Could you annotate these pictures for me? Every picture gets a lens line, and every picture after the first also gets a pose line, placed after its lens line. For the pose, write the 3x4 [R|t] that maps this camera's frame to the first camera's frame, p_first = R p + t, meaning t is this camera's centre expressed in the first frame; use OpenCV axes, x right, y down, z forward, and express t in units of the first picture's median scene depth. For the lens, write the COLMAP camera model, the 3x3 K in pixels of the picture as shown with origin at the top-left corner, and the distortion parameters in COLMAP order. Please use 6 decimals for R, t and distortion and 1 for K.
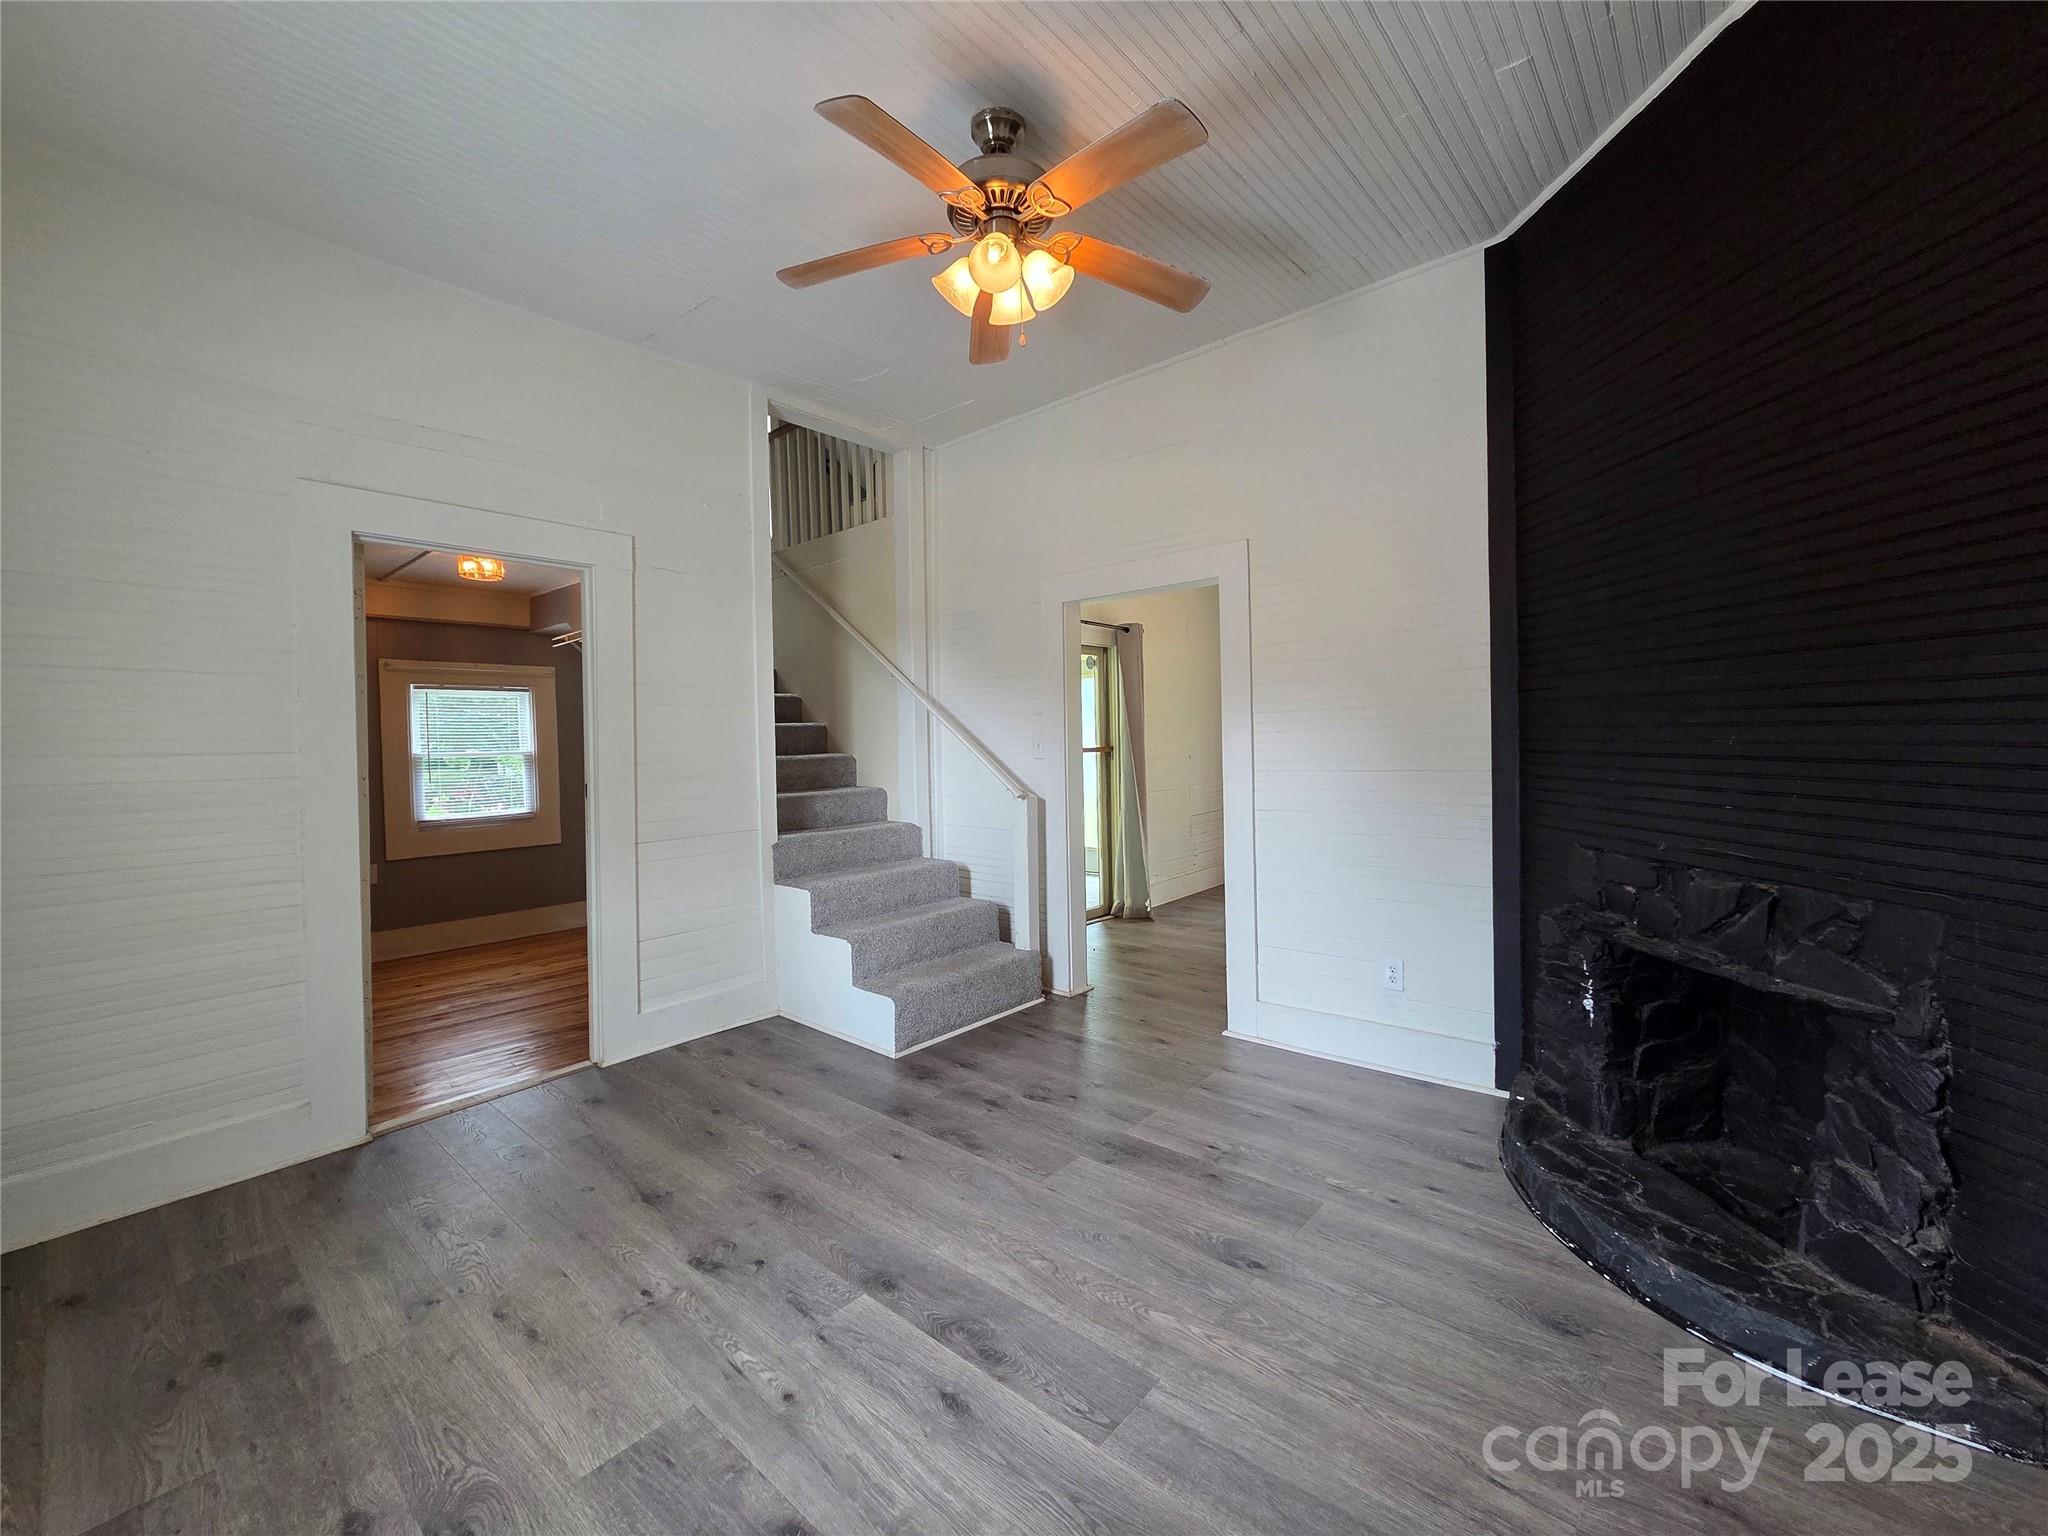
lens RADIAL K [[835.0, 0, 1029.4], [0, 835.0, 761.7], [0, 0, 1]] dist [-0.001155, 0.000490]
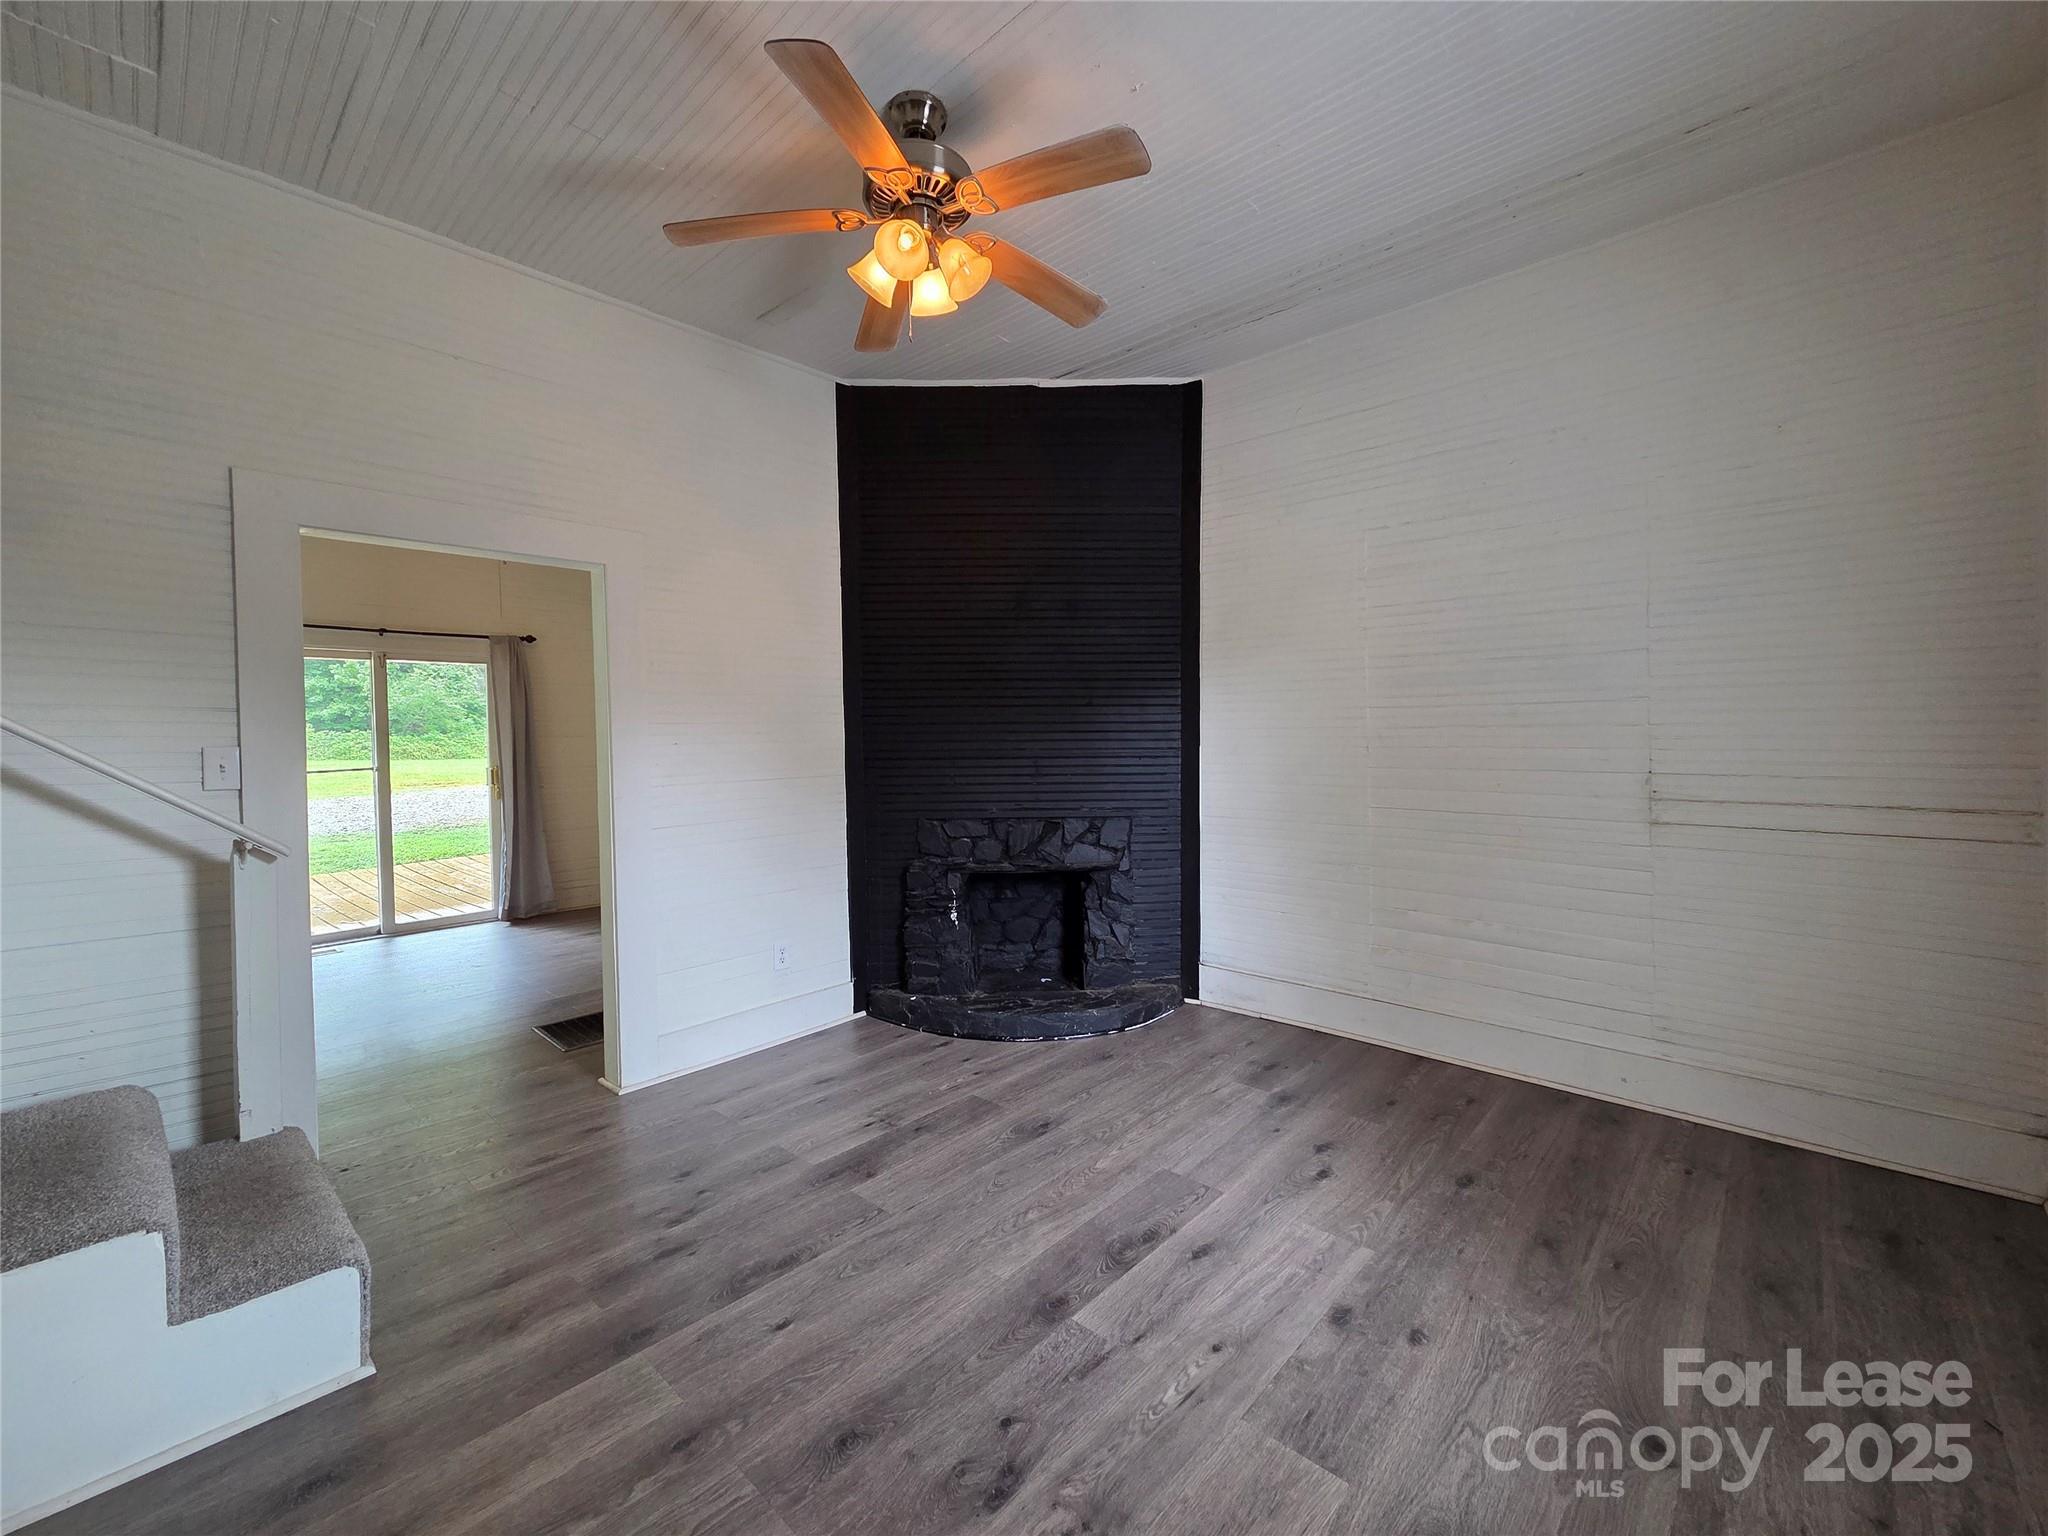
lens RADIAL K [[843.5, 0, 1020.7], [0, 843.5, 758.3], [0, 0, 1]] dist [-0.001214, 0.000521]
pose [[0.038101, -0.003926, 0.999266, -1.128292], [0.045011, 0.998984, 0.002209, -0.011328], [-0.998260, 0.044894, 0.038239, 0.958878]]
